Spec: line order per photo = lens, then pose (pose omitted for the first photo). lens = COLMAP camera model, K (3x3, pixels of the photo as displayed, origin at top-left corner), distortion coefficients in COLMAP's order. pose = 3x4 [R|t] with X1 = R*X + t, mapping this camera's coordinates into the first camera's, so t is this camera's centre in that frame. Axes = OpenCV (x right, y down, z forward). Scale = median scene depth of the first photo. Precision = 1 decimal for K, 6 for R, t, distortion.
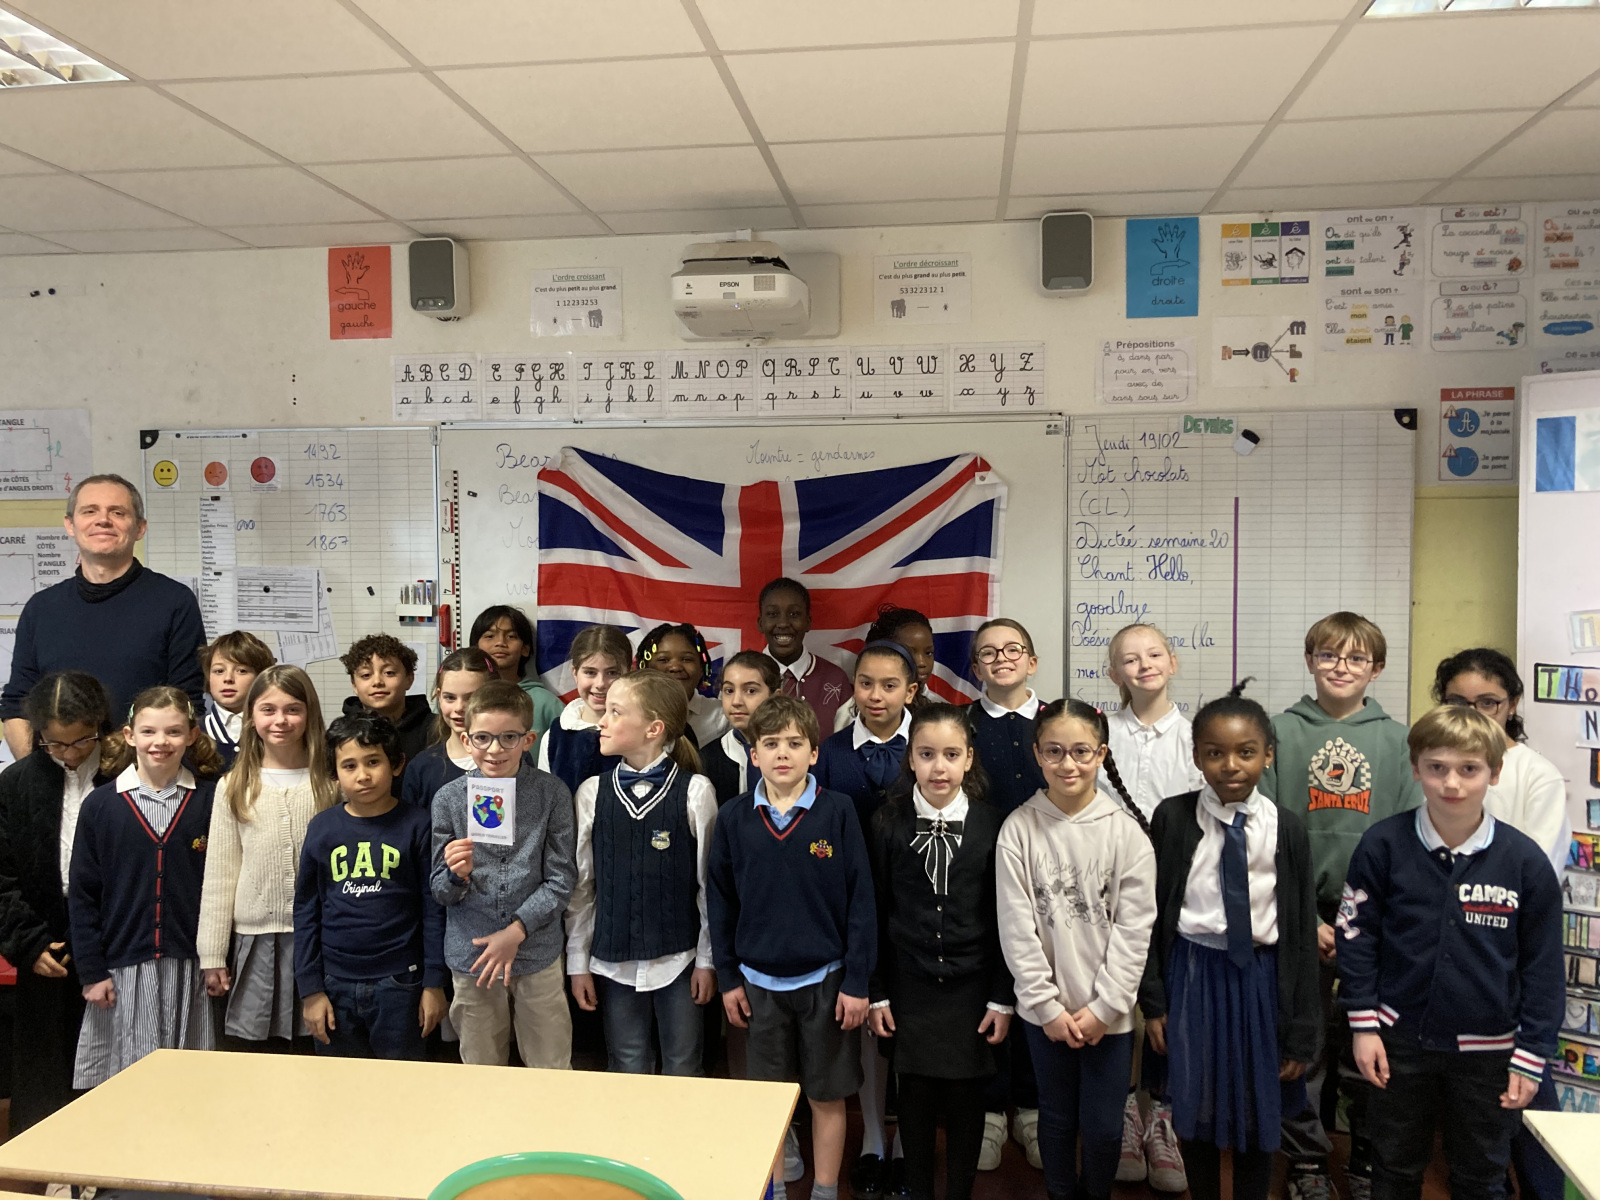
lens RADIAL K [[1330.3, 0, 796.8], [0, 1330.3, 597.3], [0, 0, 1]] dist [0.016548, 0.005059]
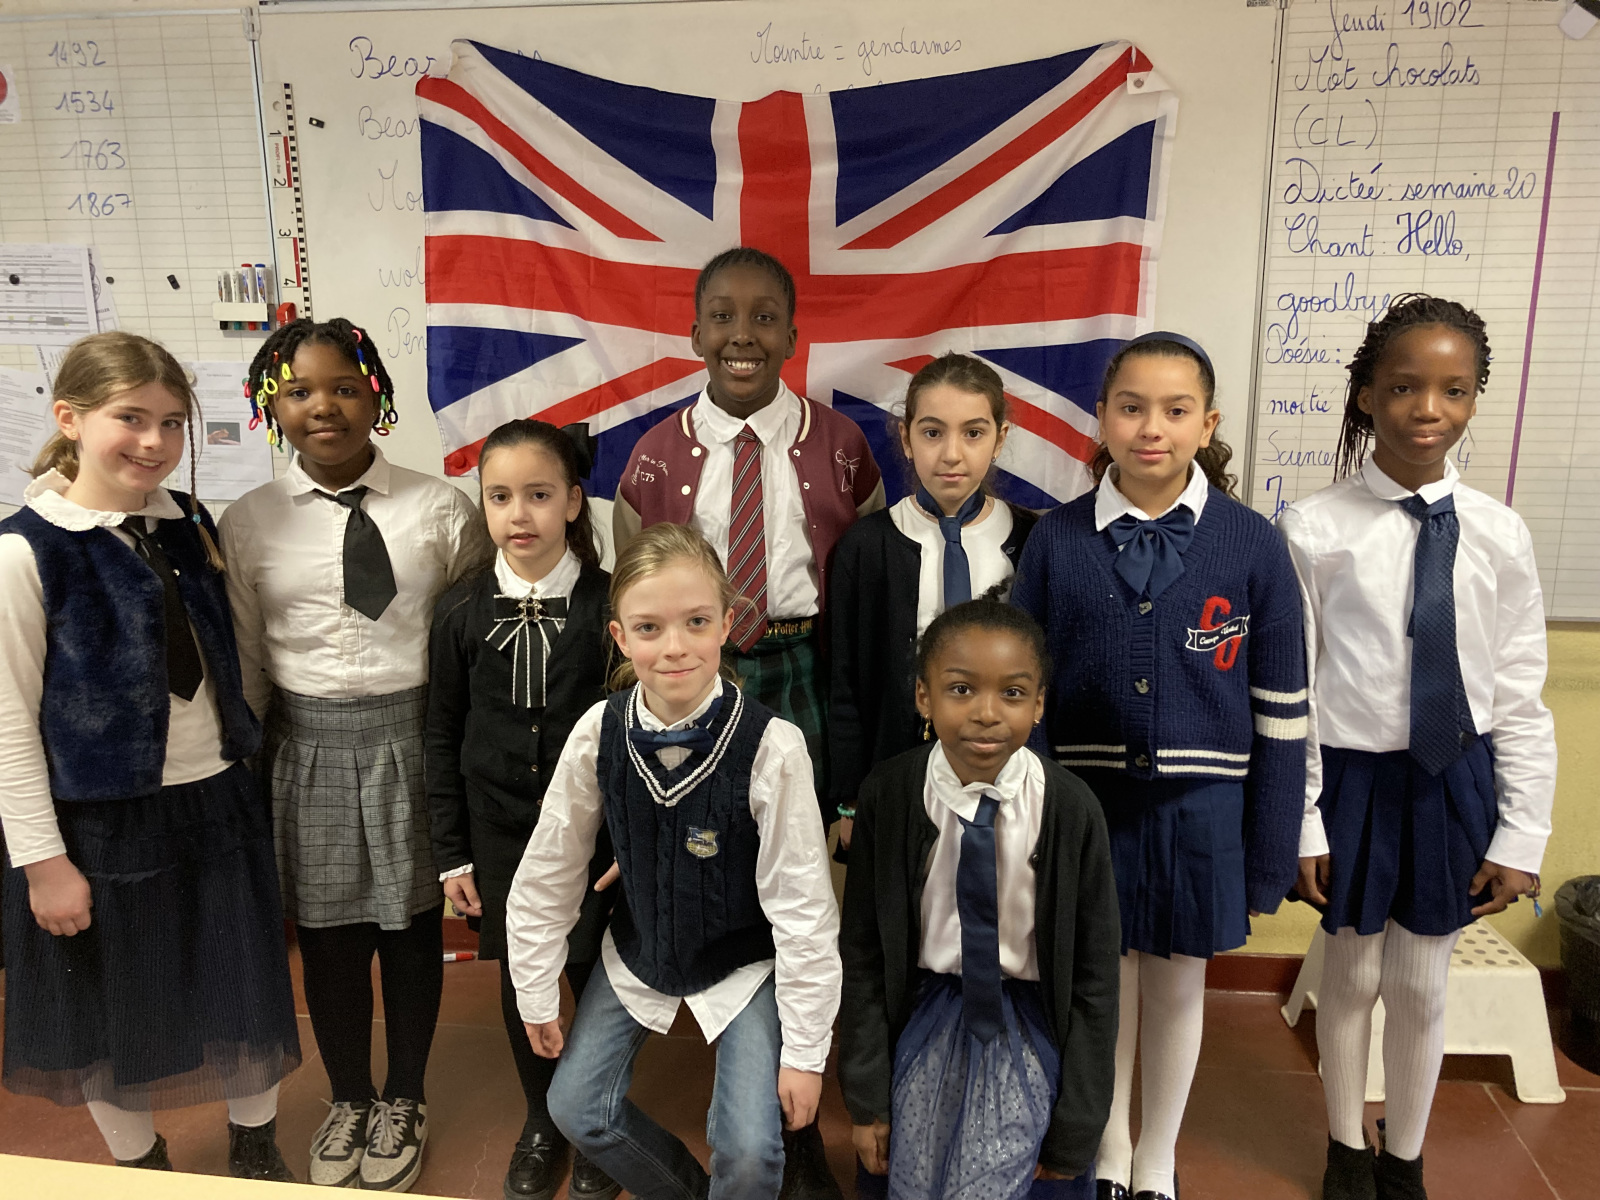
lens RADIAL K [[1330.3, 0, 794.7], [0, 1330.3, 601.0], [0, 0, 1]] dist [0.016548, 0.005059]
pose [[0.999421, 0.000618, -0.034032, 0.003497], [0.006704, 0.976678, 0.214607, 0.009230], [0.033371, -0.214711, 0.976107, 0.344807]]
